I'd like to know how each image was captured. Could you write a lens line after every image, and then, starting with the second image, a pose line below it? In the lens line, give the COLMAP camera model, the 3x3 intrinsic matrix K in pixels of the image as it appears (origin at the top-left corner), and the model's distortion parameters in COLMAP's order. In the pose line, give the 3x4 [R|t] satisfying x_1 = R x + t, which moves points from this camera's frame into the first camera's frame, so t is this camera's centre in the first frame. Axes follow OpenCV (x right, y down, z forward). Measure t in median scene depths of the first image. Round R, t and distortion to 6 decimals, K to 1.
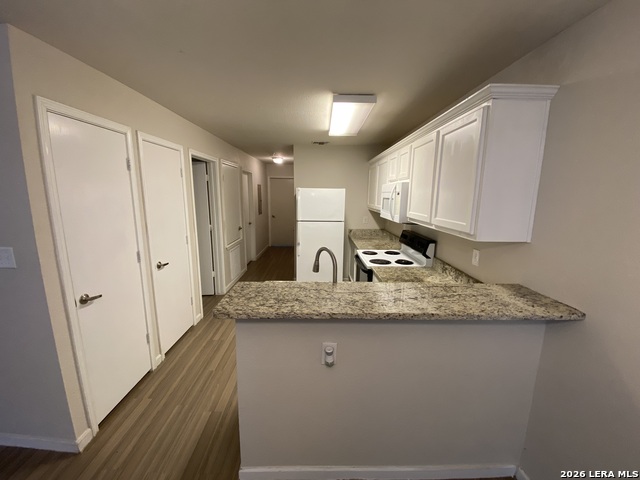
lens RADIAL K [[258.9, 0, 319.3], [0, 258.9, 240.2], [0, 0, 1]] dist [0.012758, -0.014219]
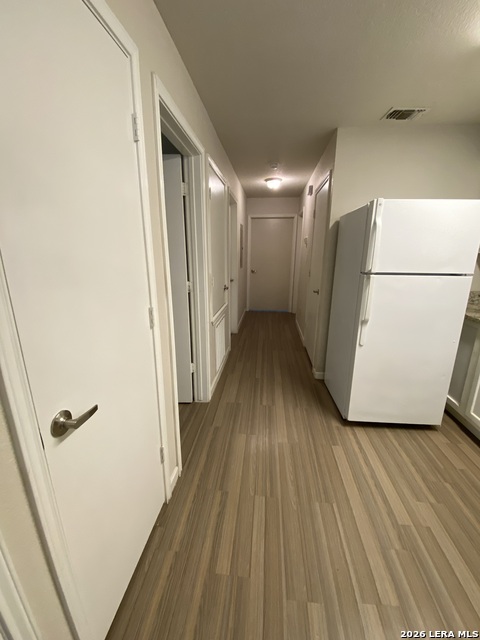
lens RADIAL K [[258.9, 0, 238.6], [0, 258.9, 319.0], [0, 0, 1]] dist [0.012758, -0.014219]
pose [[0.992135, 0.027026, -0.122221, -0.308673], [-0.017348, 0.996678, 0.079568, -0.030944], [0.123965, -0.076822, 0.989308, 0.587080]]
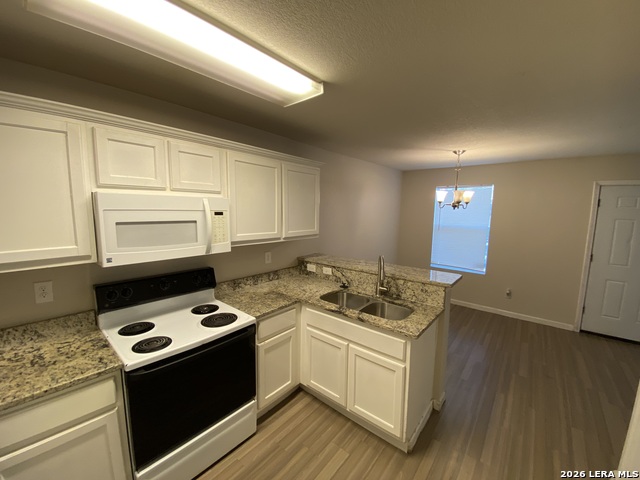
lens RADIAL K [[258.9, 0, 319.1], [0, 258.9, 239.9], [0, 0, 1]] dist [0.012758, -0.014219]
pose [[-0.754394, -0.097570, 0.649130, -0.305991], [0.093229, 0.962941, 0.253086, -0.216058], [-0.649767, 0.251444, -0.717341, 1.105694]]
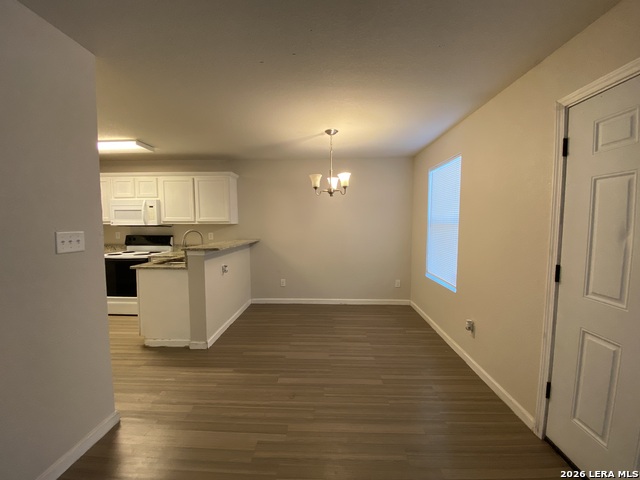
lens RADIAL K [[258.9, 0, 318.3], [0, 258.9, 243.0], [0, 0, 1]] dist [0.012758, -0.014219]
pose [[0.050681, -0.086891, 0.994928, -0.981249], [0.176995, 0.981220, 0.076677, 0.073008], [-0.982906, 0.172211, 0.065109, -0.031225]]
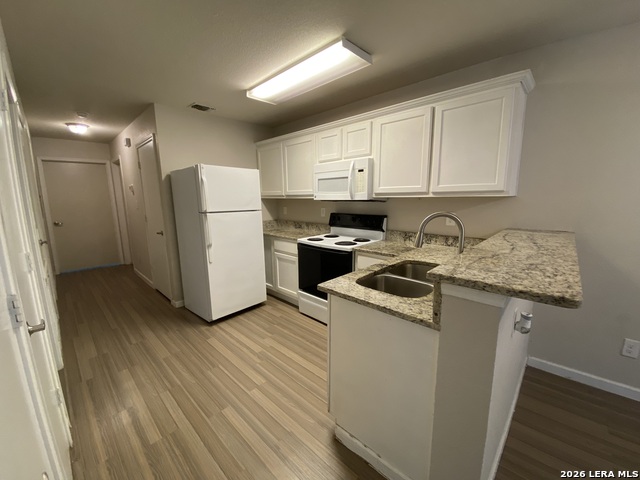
lens RADIAL K [[258.9, 0, 320.3], [0, 258.9, 240.4], [0, 0, 1]] dist [0.012758, -0.014219]
pose [[0.698586, -0.138514, 0.701991, -0.435136], [0.145555, 0.988080, 0.050114, 0.009319], [-0.700565, 0.067169, 0.710420, 0.349048]]
